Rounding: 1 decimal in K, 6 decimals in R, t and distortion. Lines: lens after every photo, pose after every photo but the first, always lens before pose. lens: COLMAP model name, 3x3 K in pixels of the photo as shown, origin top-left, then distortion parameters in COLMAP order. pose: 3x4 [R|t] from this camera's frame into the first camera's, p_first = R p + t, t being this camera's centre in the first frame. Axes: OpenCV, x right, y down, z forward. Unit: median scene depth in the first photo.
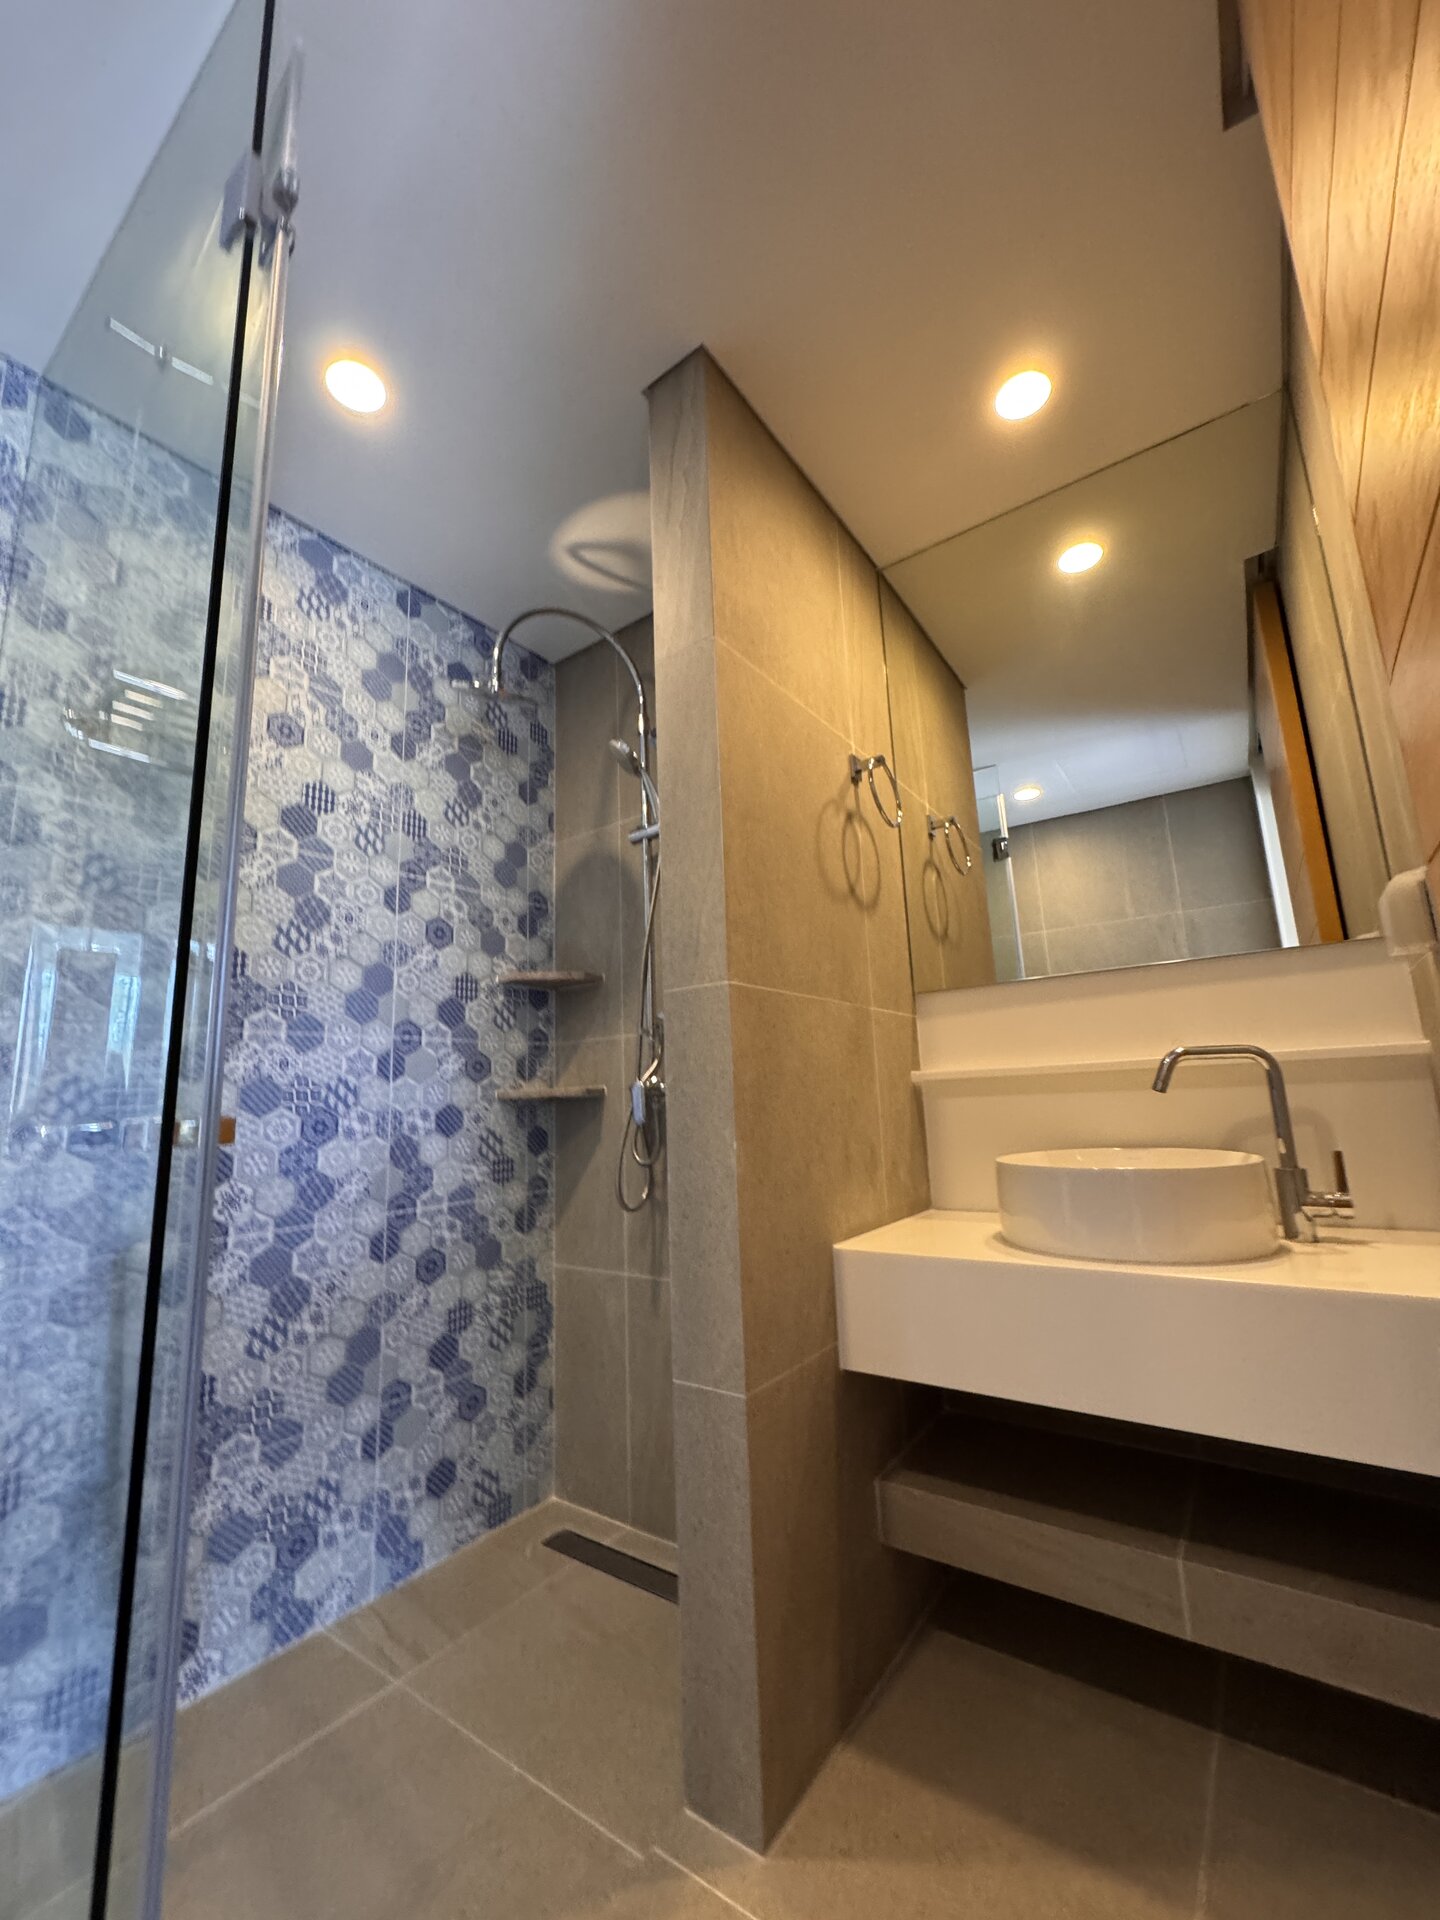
lens RADIAL K [[767.0, 0, 721.6], [0, 767.0, 958.9], [0, 0, 1]] dist [-0.002617, 0.000449]
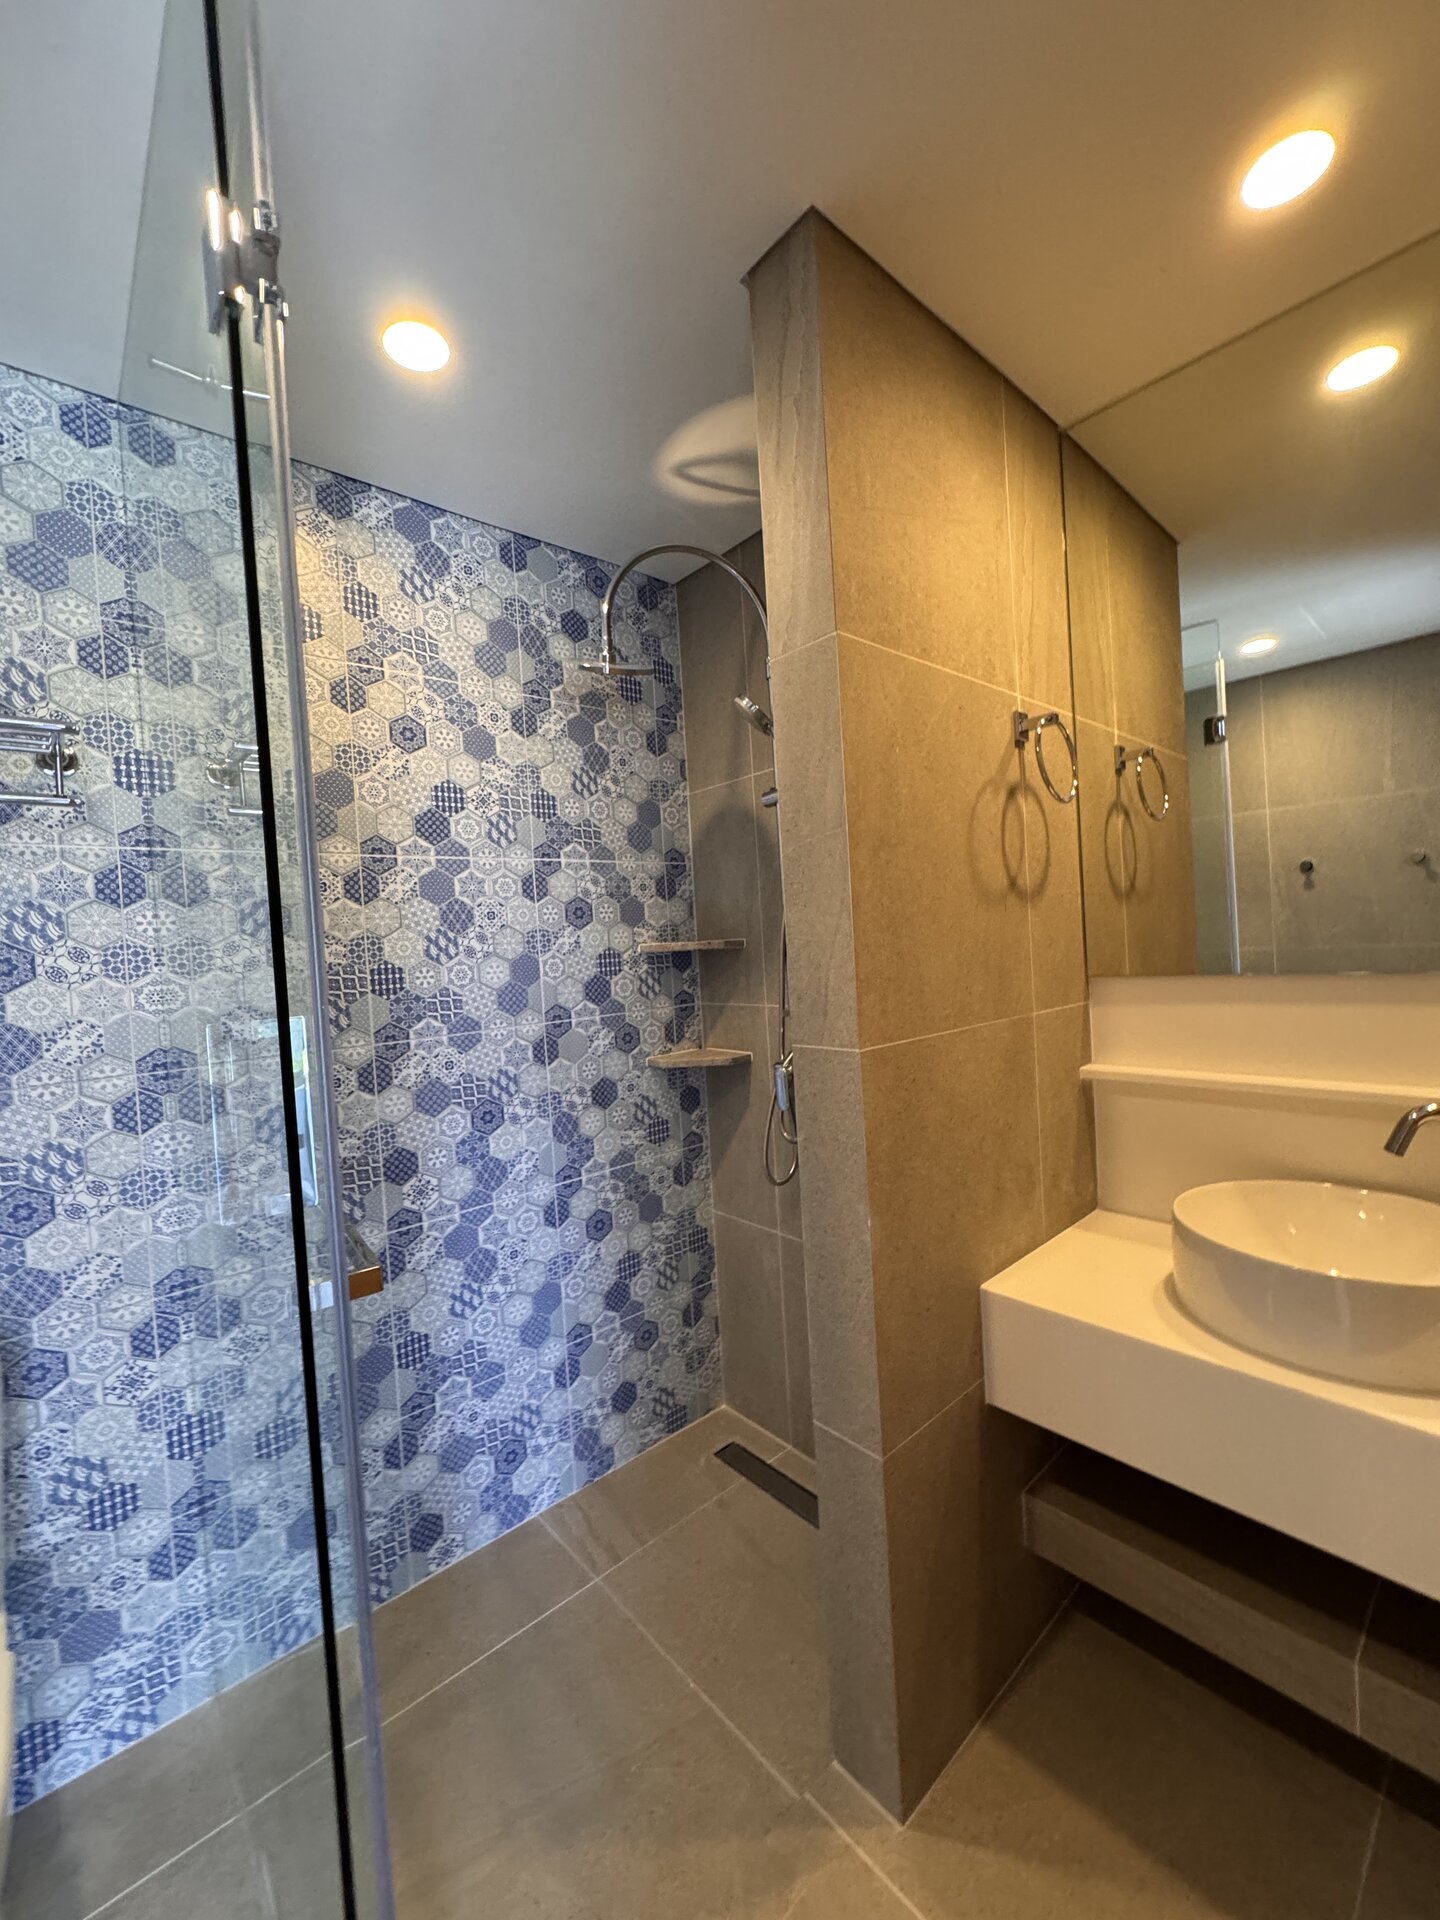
lens RADIAL K [[767.0, 0, 721.6], [0, 767.0, 958.9], [0, 0, 1]] dist [-0.002617, 0.000449]
pose [[0.976236, -0.013675, -0.216280, 0.032586], [0.059858, 0.976197, 0.208463, -0.191431], [0.208281, -0.216455, 0.953817, 0.079507]]
